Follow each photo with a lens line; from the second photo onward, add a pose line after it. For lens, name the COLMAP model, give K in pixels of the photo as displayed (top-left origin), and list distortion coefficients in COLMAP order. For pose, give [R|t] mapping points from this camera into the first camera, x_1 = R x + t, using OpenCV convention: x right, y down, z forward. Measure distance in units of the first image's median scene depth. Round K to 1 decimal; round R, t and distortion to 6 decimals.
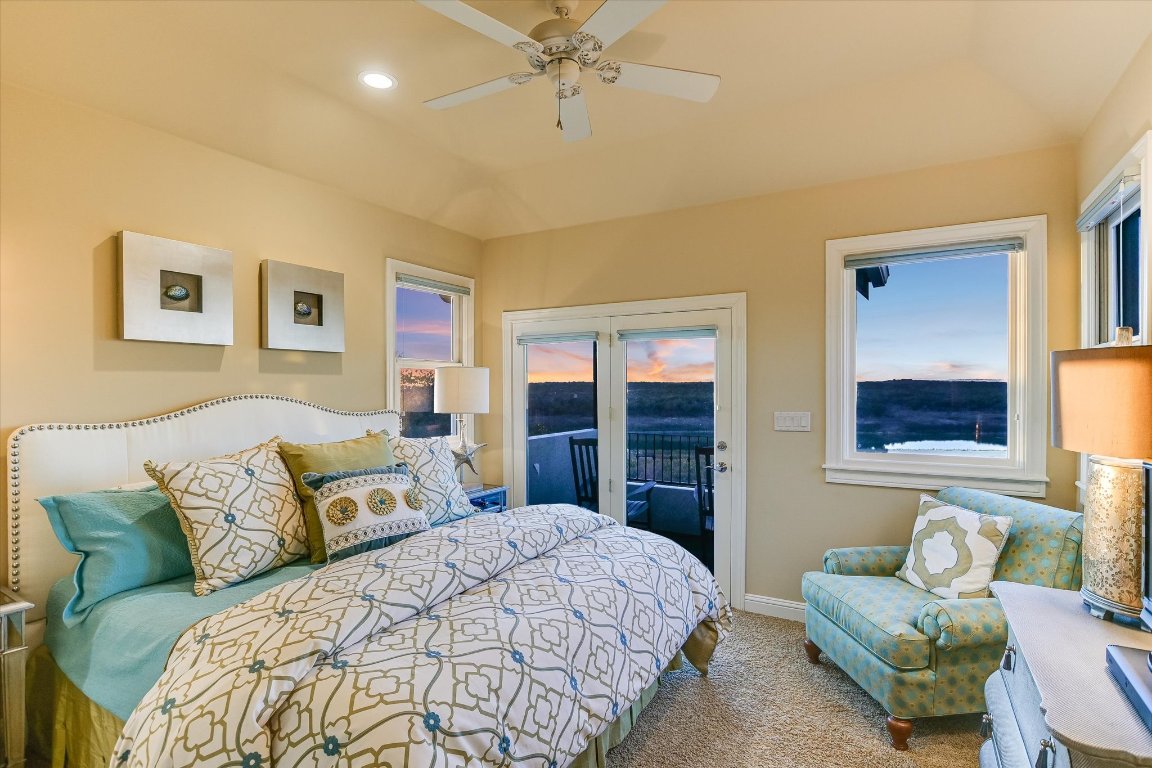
lens RADIAL K [[561.9, 0, 577.3], [0, 561.9, 390.8], [0, 0, 1]] dist [-0.004274, 0.000580]
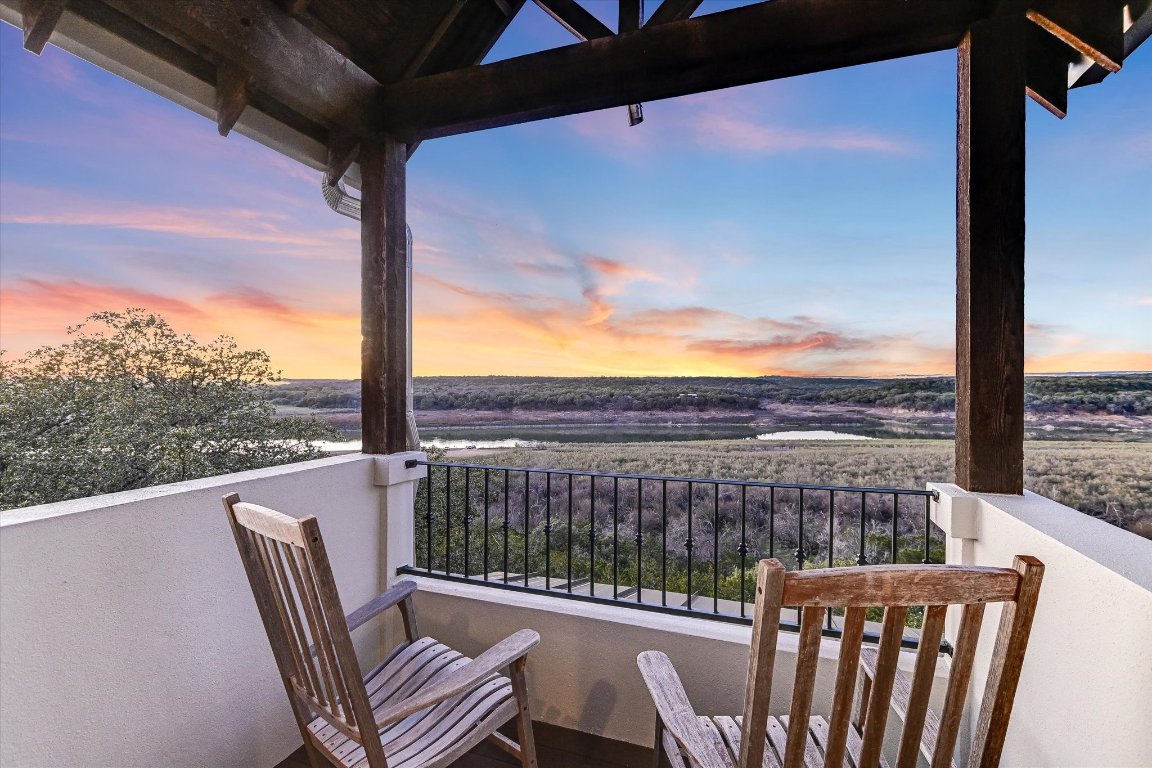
lens RADIAL K [[561.9, 0, 577.0], [0, 561.9, 390.0], [0, 0, 1]] dist [-0.004274, 0.000580]
pose [[0.982885, 0.004420, 0.184165, 0.013592], [-0.006218, 0.999938, 0.009185, 0.032213], [-0.184113, -0.010173, 0.982852, 0.436231]]
